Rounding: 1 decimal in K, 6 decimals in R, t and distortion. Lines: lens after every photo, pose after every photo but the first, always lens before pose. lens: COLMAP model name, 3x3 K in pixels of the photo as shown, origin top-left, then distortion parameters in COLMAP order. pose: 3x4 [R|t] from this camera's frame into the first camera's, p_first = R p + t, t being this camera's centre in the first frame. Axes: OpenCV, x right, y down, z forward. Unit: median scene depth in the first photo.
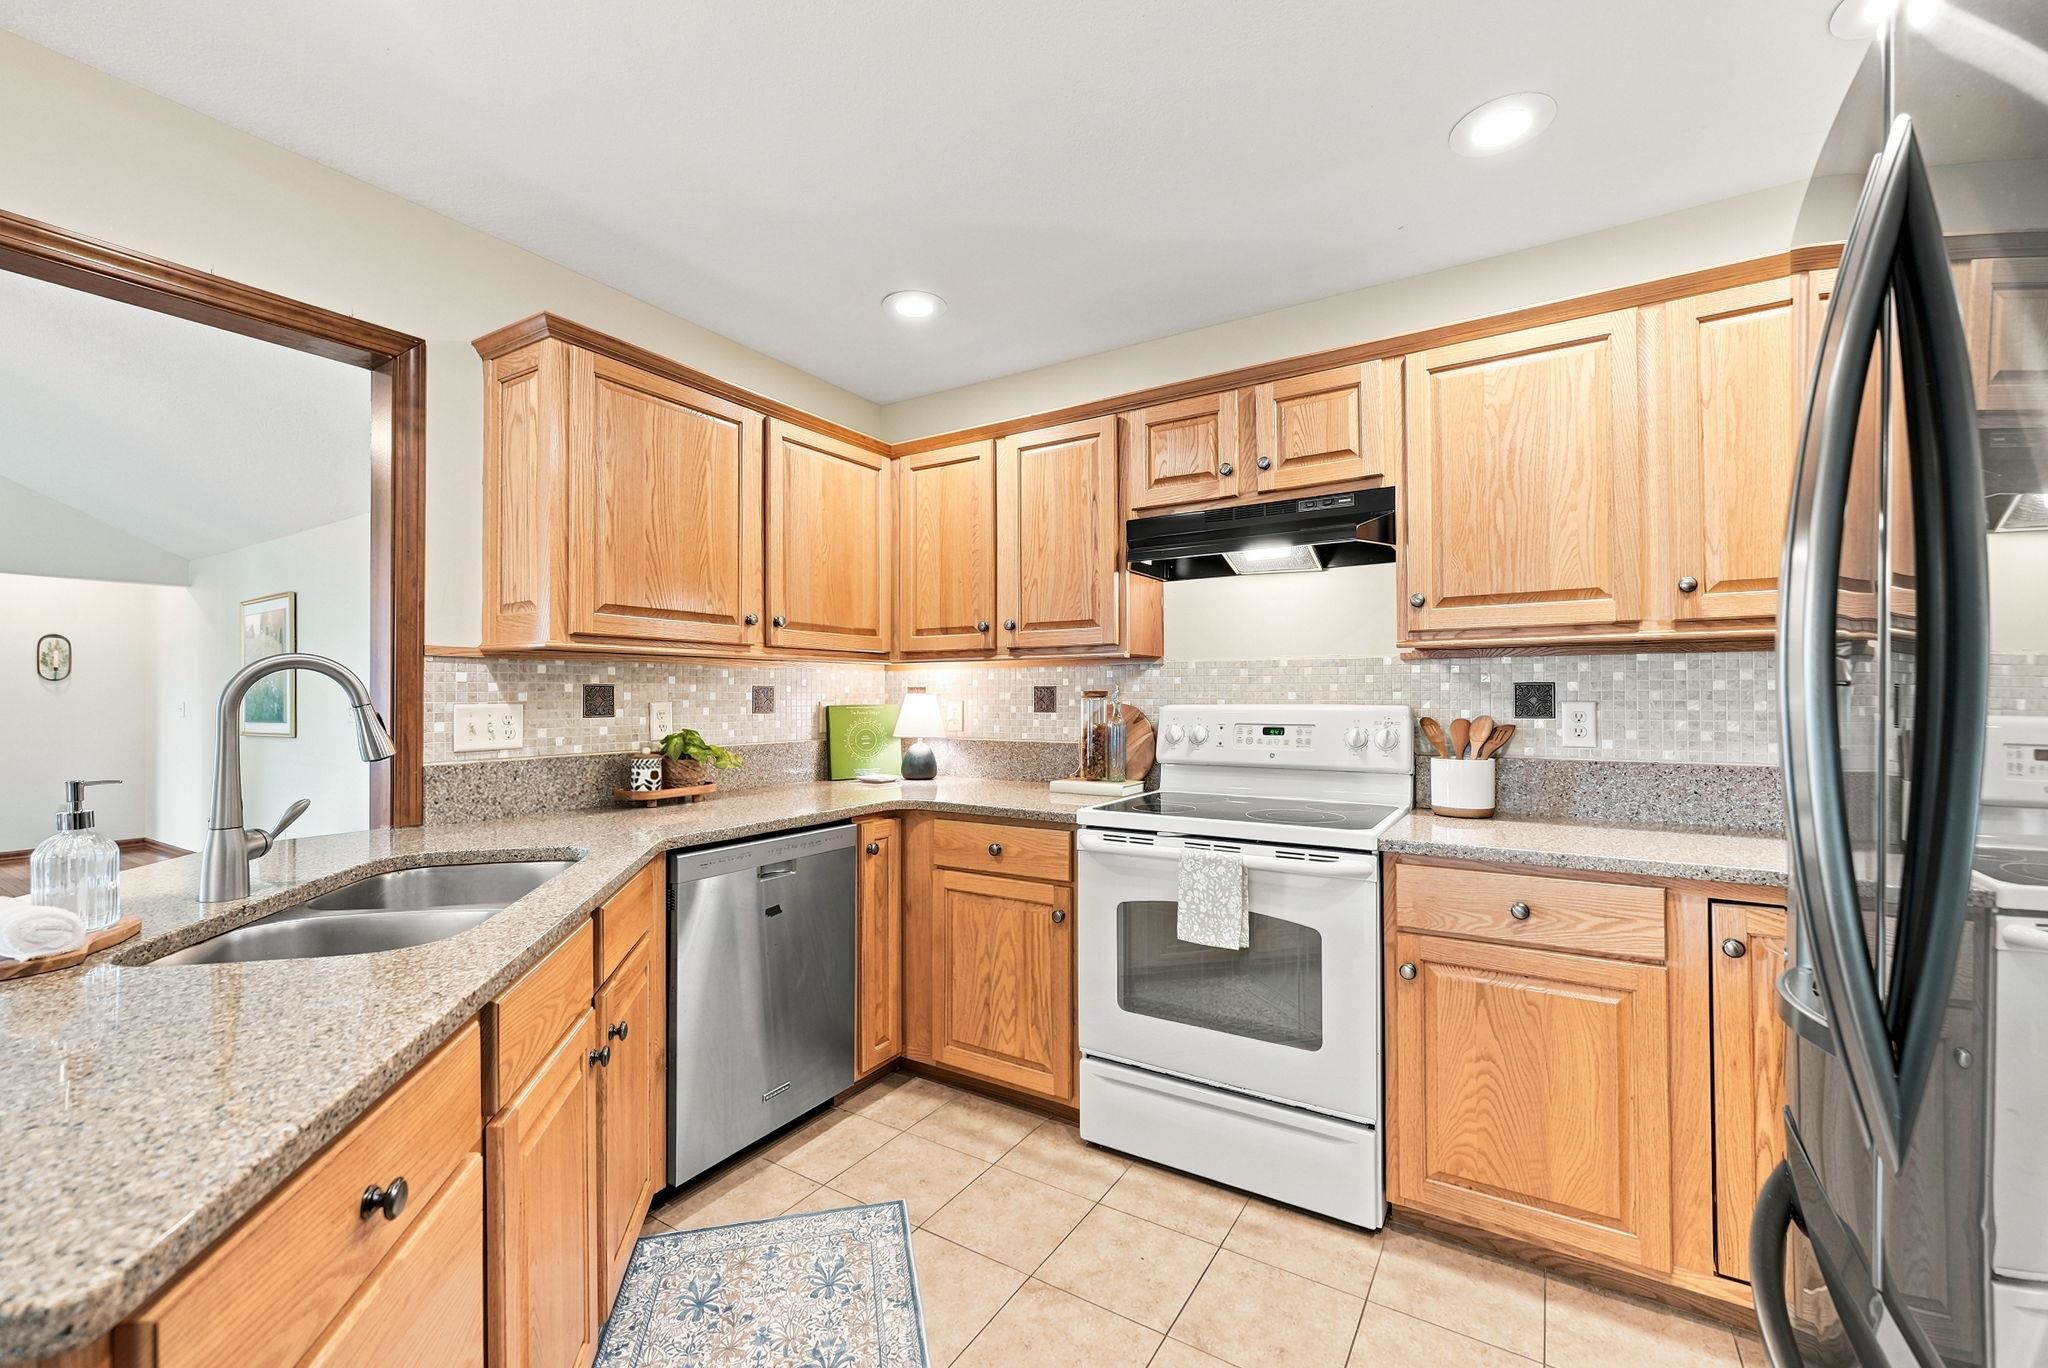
lens RADIAL K [[828.9, 0, 1025.1], [0, 828.9, 689.7], [0, 0, 1]] dist [-0.000447, 0.000242]
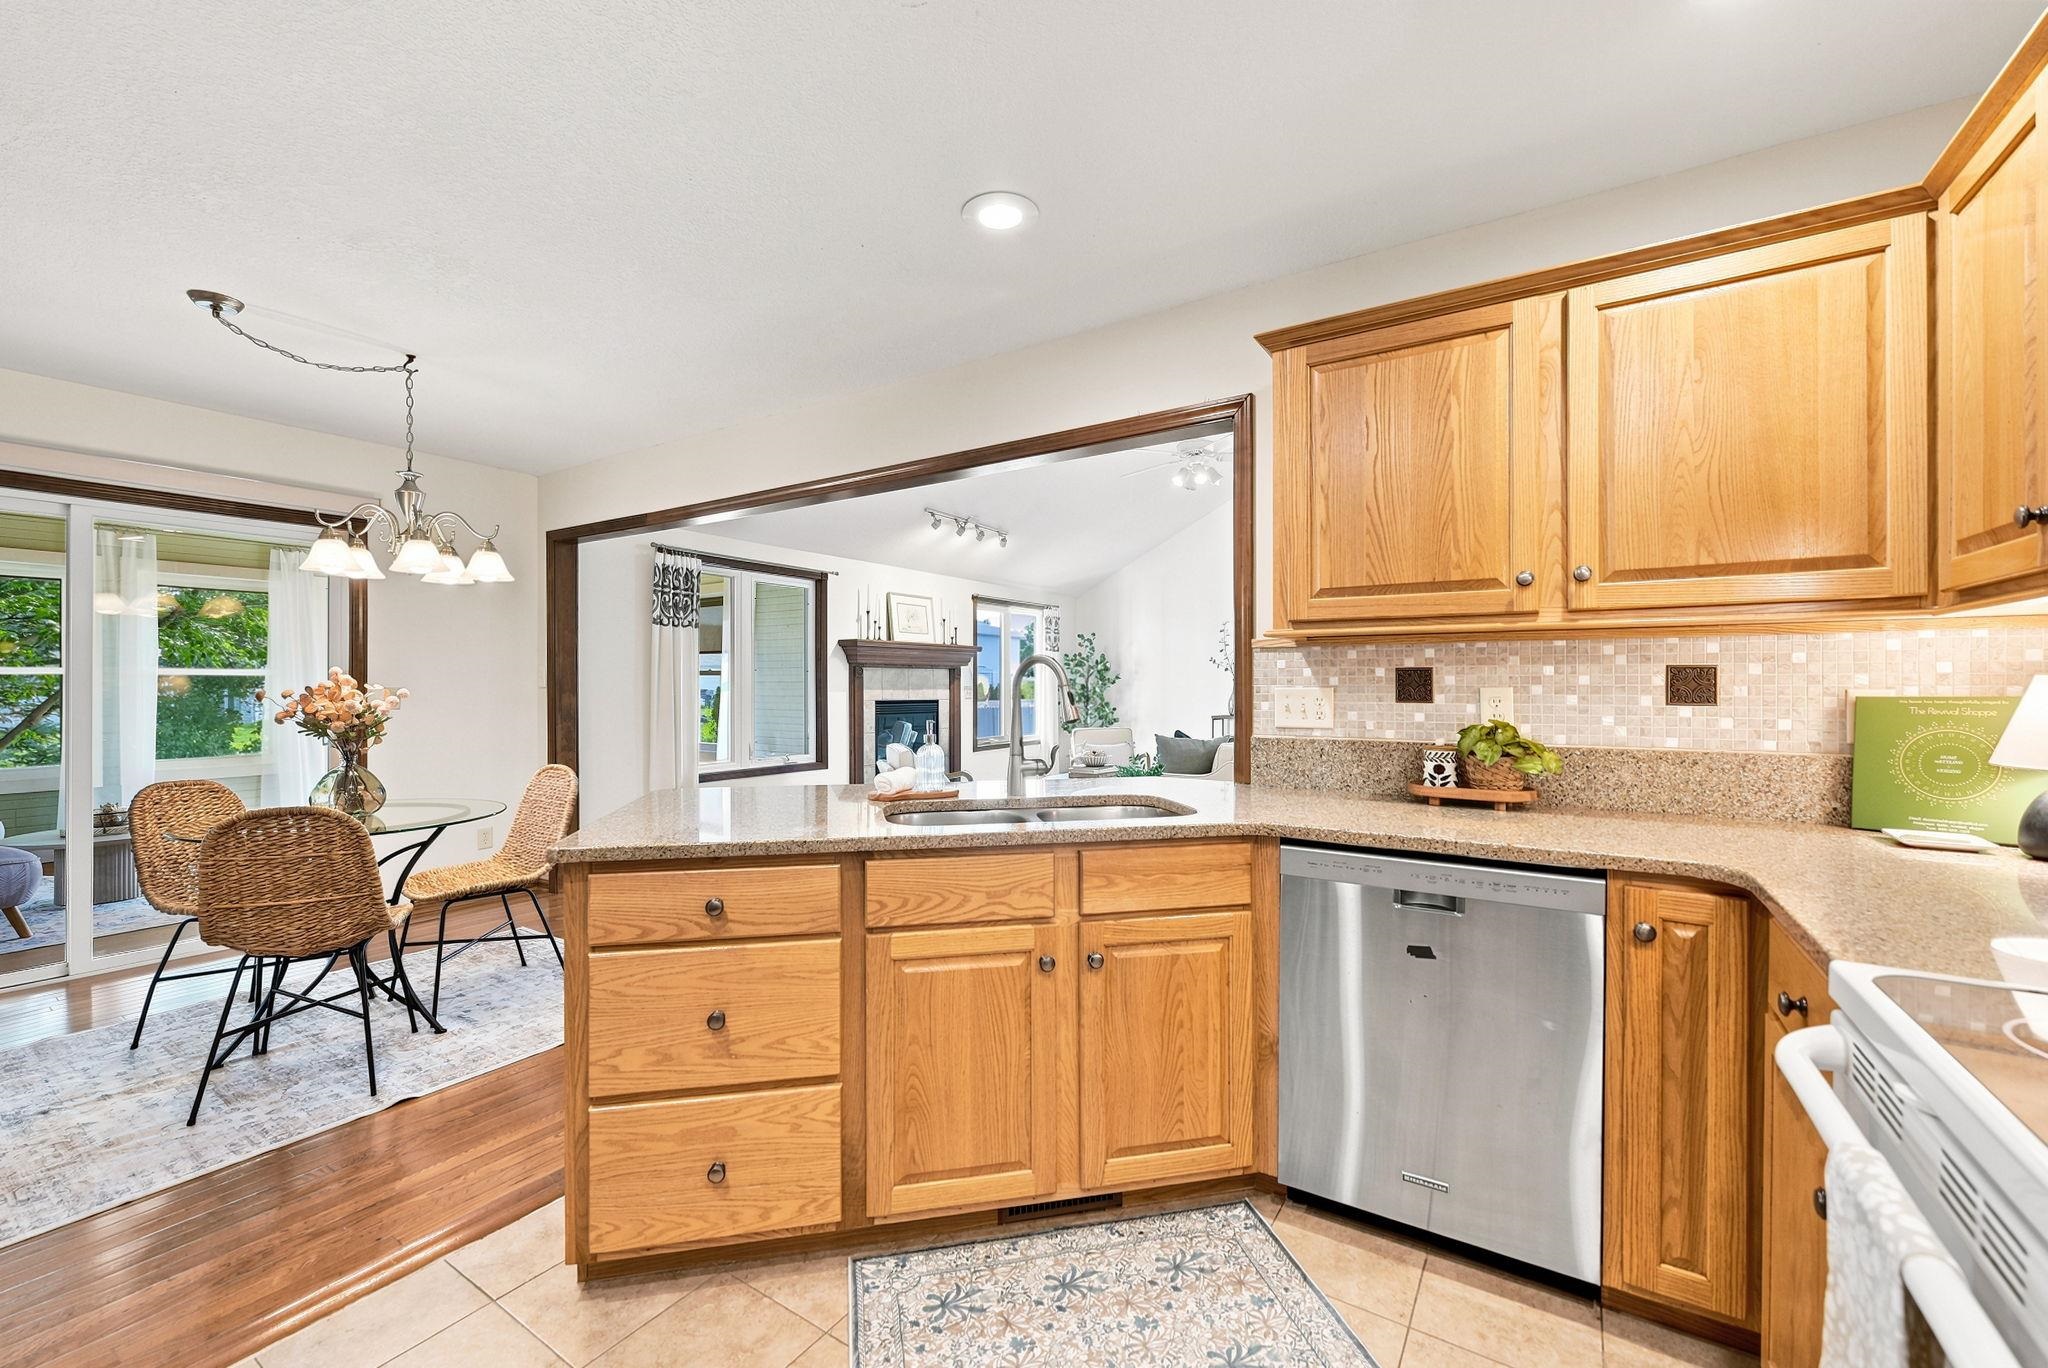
lens RADIAL K [[828.9, 0, 1016.5], [0, 828.9, 684.0], [0, 0, 1]] dist [-0.000447, 0.000242]
pose [[-0.012062, 0.004593, -0.999917, 0.473117], [0.008977, 0.999950, 0.004485, 0.003890], [0.999887, -0.008922, -0.012102, 0.602422]]
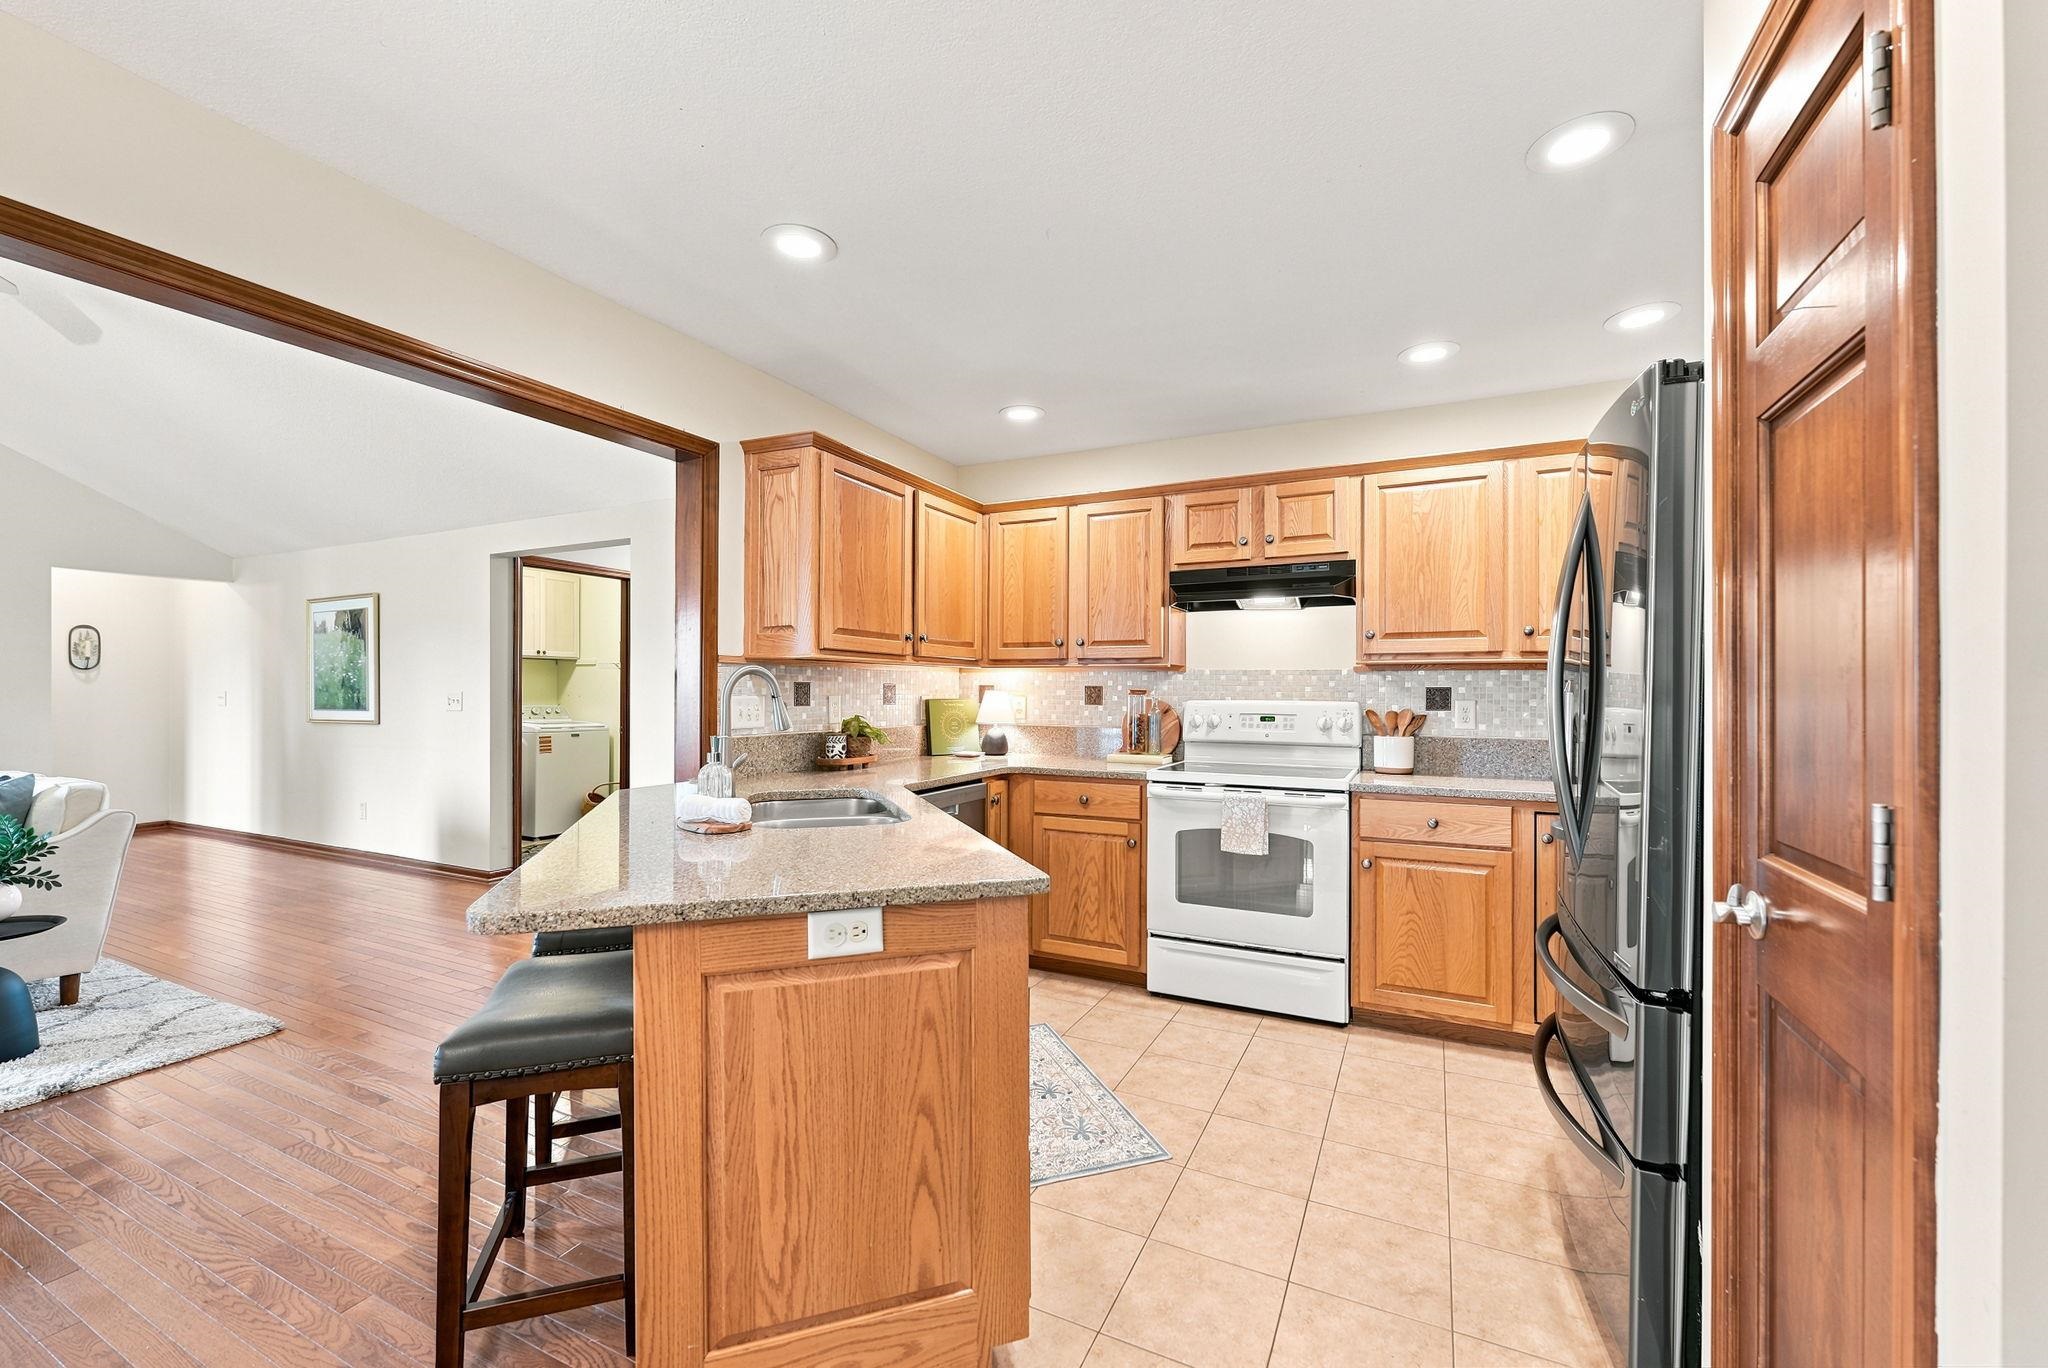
lens RADIAL K [[828.9, 0, 1020.9], [0, 828.9, 693.2], [0, 0, 1]] dist [-0.000447, 0.000242]
pose [[0.994448, 0.008244, 0.104910, -0.319628], [-0.009320, 0.999909, 0.009770, -0.005843], [-0.104820, -0.010694, 0.994434, -0.452136]]
